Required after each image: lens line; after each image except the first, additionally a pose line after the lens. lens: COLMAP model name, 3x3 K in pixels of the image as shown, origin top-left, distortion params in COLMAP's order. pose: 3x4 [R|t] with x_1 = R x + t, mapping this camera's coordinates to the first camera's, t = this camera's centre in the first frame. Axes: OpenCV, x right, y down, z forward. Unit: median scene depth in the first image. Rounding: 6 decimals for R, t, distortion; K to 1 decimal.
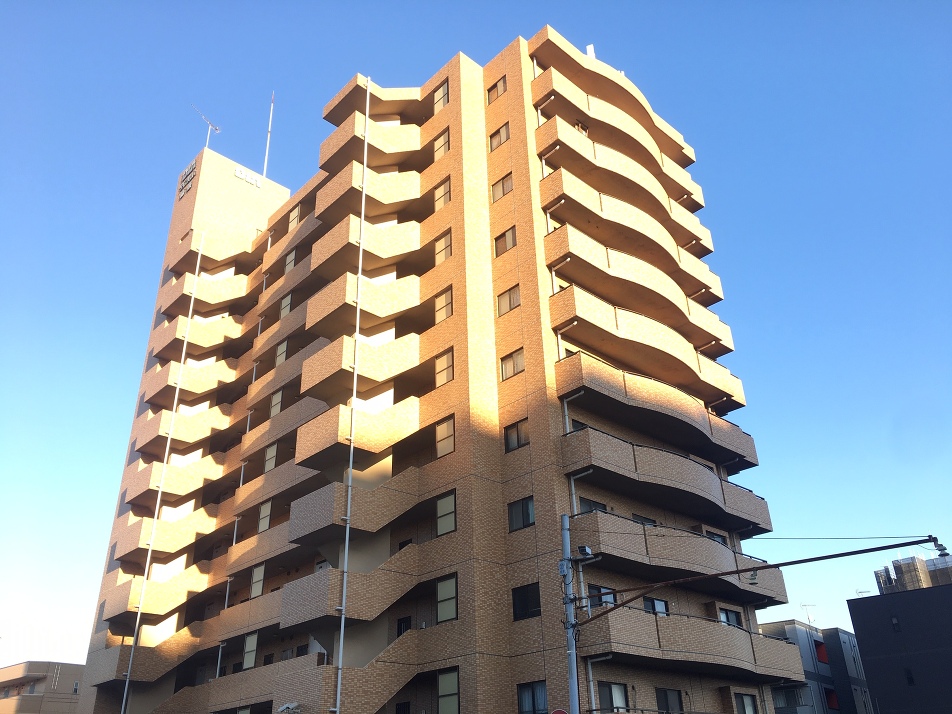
lens RADIAL K [[805.8, 0, 476.8], [0, 805.8, 357.4], [0, 0, 1]] dist [0.061171, -0.007256]
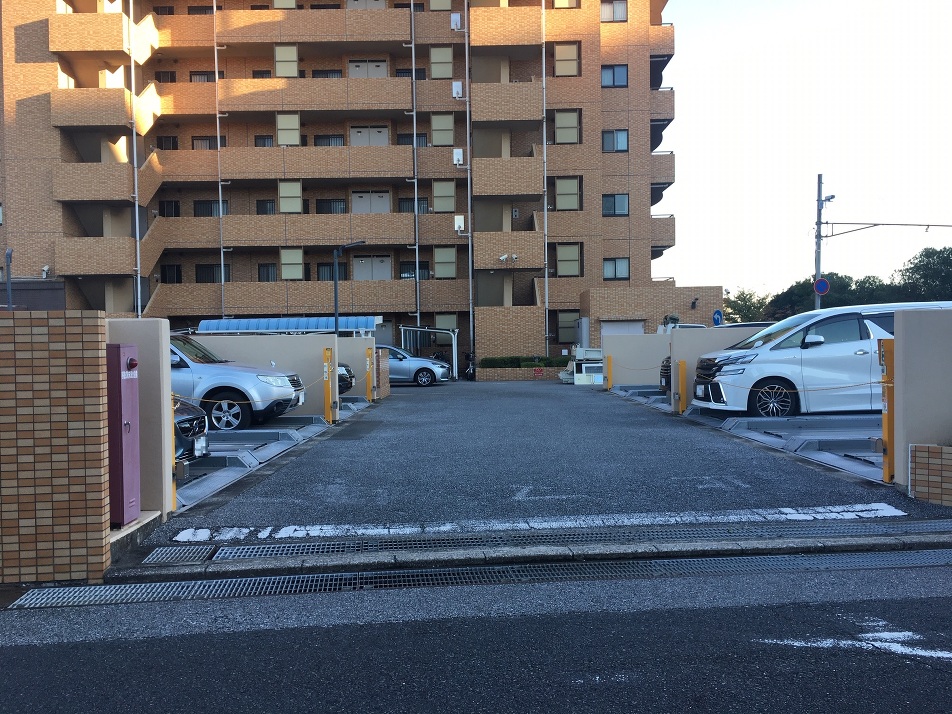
lens RADIAL K [[805.8, 0, 476.1], [0, 805.8, 357.0], [0, 0, 1]] dist [0.061171, -0.007256]
pose [[0.688183, 0.010830, 0.725456, -0.989697], [-0.352435, 0.878986, 0.321206, 0.146485], [-0.634187, -0.476725, 0.608720, 0.150489]]
